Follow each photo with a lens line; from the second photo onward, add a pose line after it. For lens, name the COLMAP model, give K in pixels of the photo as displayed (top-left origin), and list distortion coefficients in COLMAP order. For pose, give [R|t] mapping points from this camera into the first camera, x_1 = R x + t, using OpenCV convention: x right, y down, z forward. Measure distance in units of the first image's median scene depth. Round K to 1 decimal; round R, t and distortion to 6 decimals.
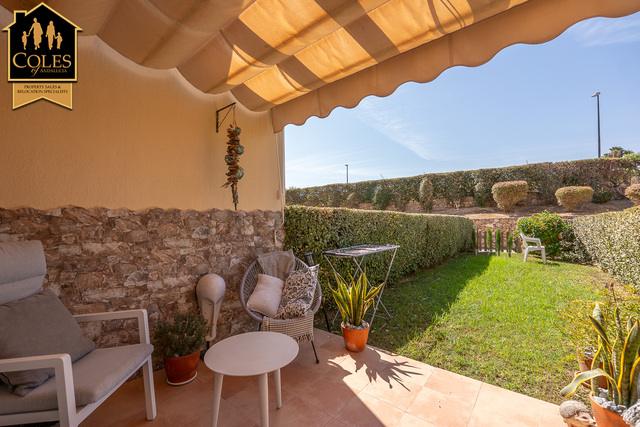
lens RADIAL K [[269.2, 0, 318.6], [0, 269.2, 217.6], [0, 0, 1]] dist [-0.003158, -0.000467]
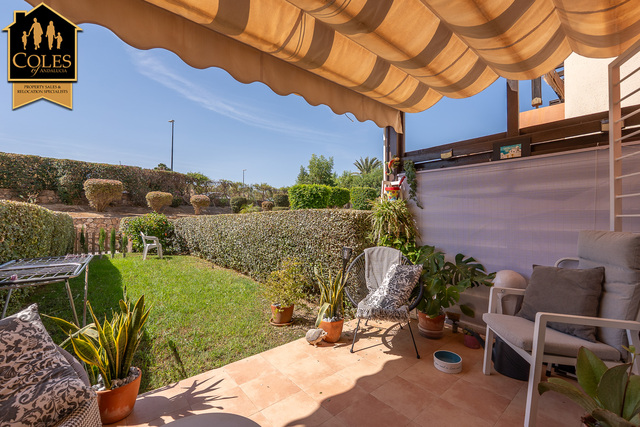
lens RADIAL K [[269.2, 0, 318.6], [0, 269.2, 217.6], [0, 0, 1]] dist [-0.003158, -0.000467]
pose [[0.191816, 0.011439, 0.981364, -0.078590], [-0.010477, 0.999899, -0.009607, 0.002211], [-0.981375, -0.008439, 0.191916, 0.077185]]
